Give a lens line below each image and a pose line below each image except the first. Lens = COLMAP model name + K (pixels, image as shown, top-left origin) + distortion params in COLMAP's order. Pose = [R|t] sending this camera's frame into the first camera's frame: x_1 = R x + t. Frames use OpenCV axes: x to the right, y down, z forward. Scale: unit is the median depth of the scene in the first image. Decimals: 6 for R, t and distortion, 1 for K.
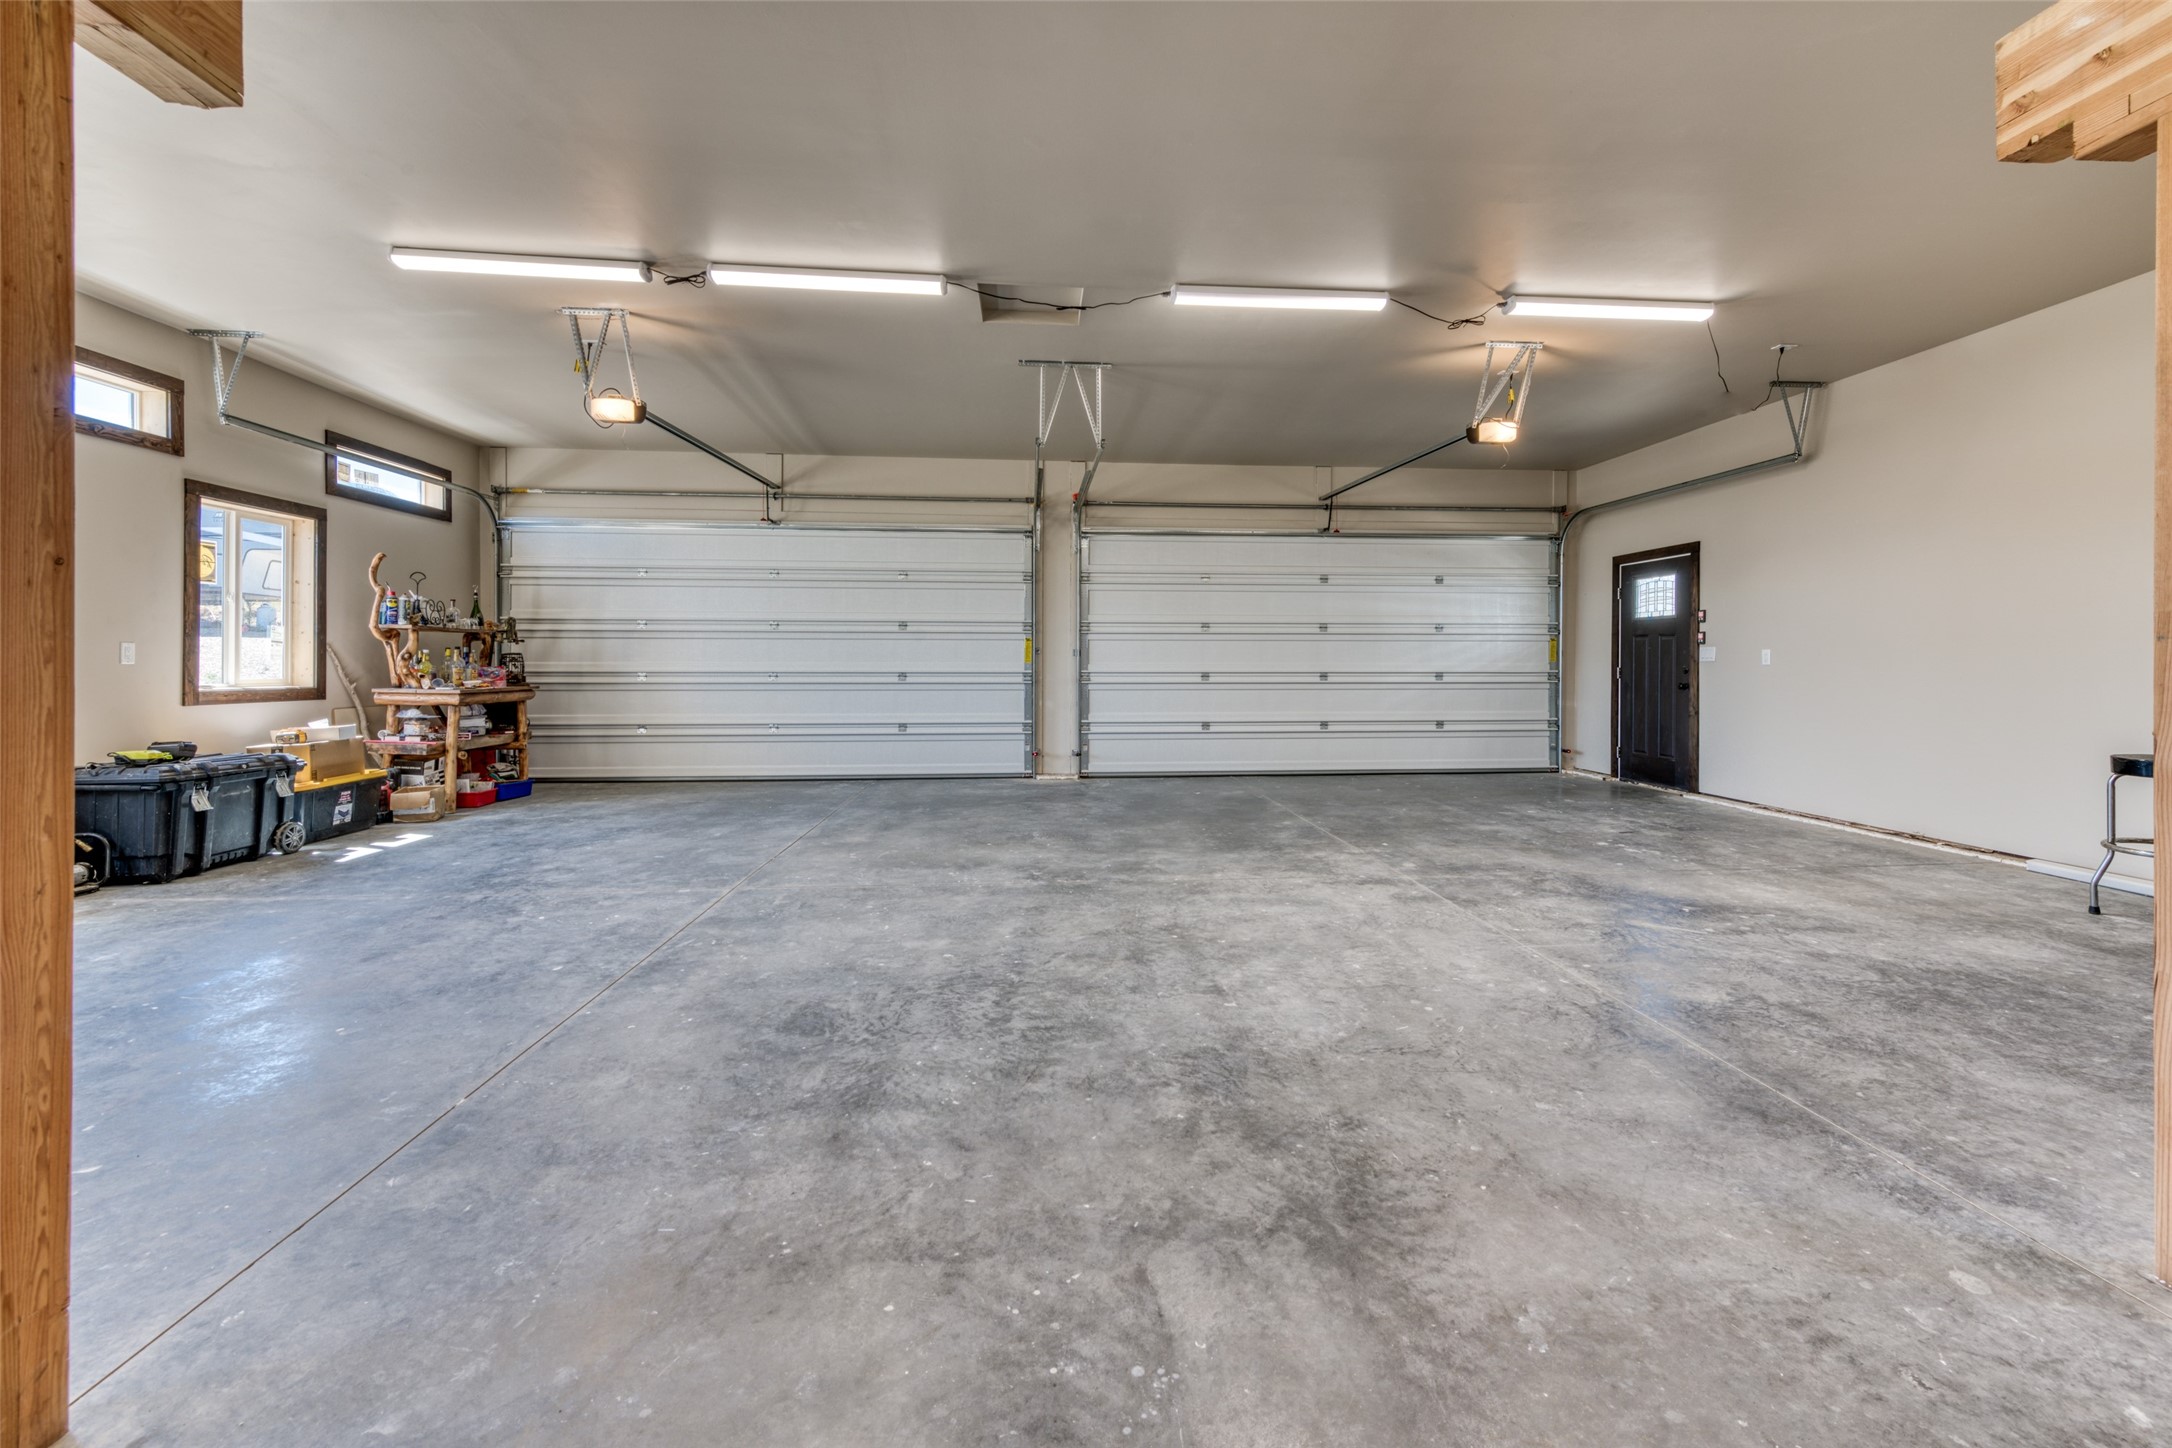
lens RADIAL K [[890.0, 0, 1110.4], [0, 890.0, 669.3], [0, 0, 1]] dist [0.001995, -0.000004]
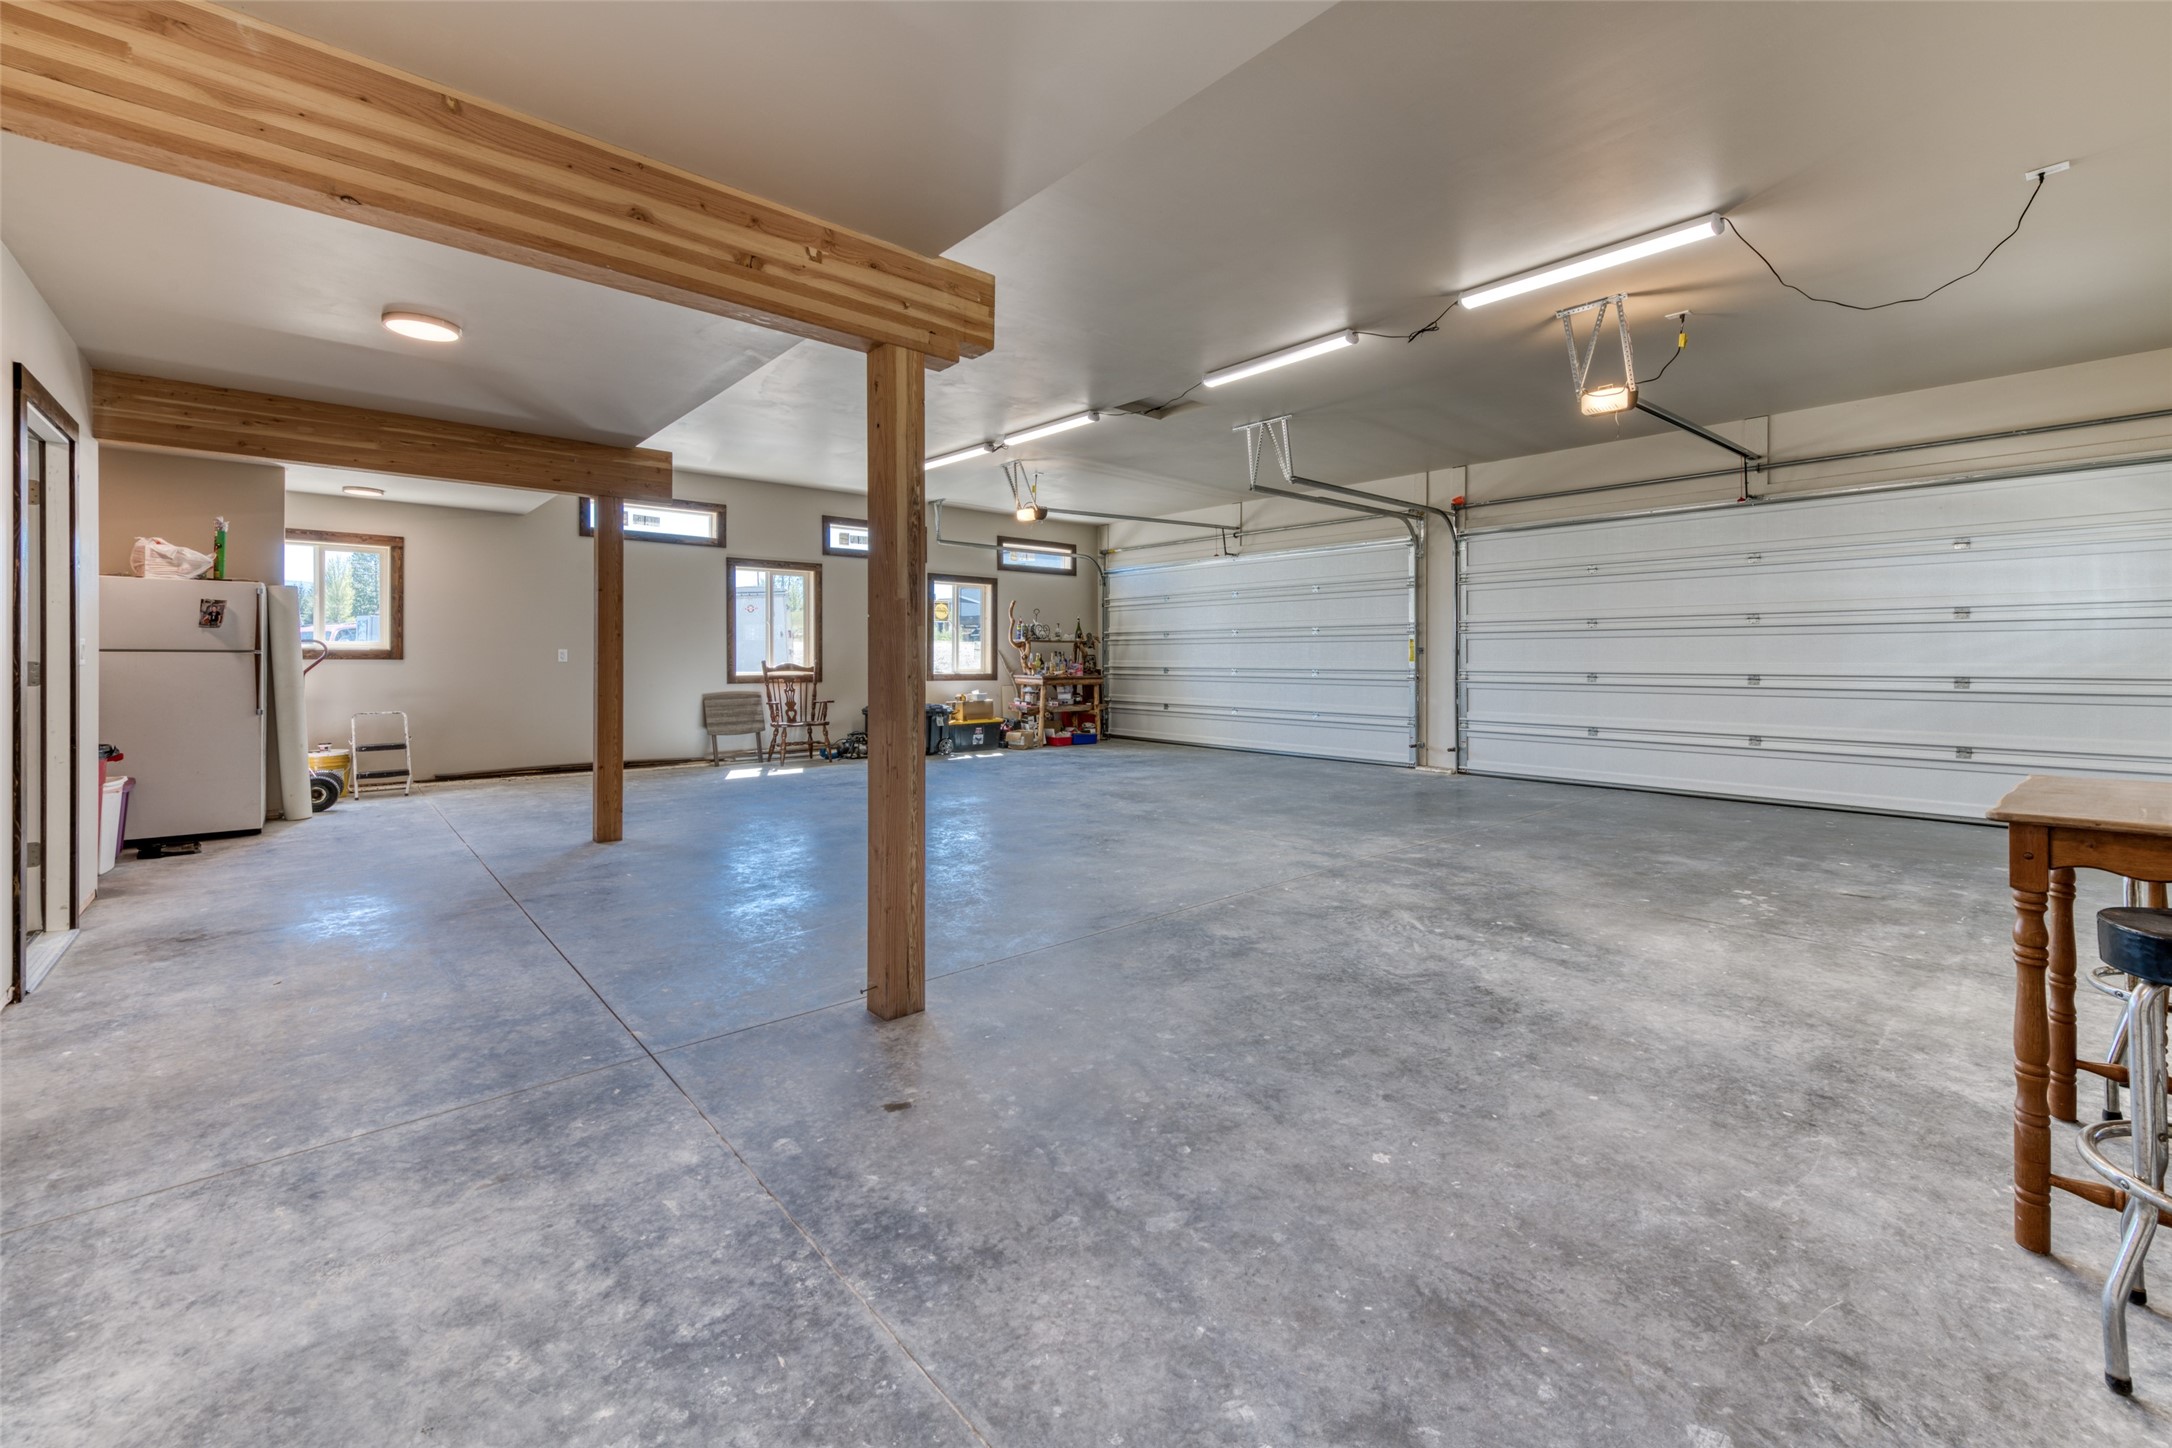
lens RADIAL K [[878.3, 0, 1092.7], [0, 878.3, 663.9], [0, 0, 1]] dist [0.001288, 0.000111]
pose [[0.591868, 0.004130, -0.806024, 0.565423], [-0.008953, 0.999959, -0.001451, 0.000504], [0.805985, 0.008075, 0.591881, 0.055998]]
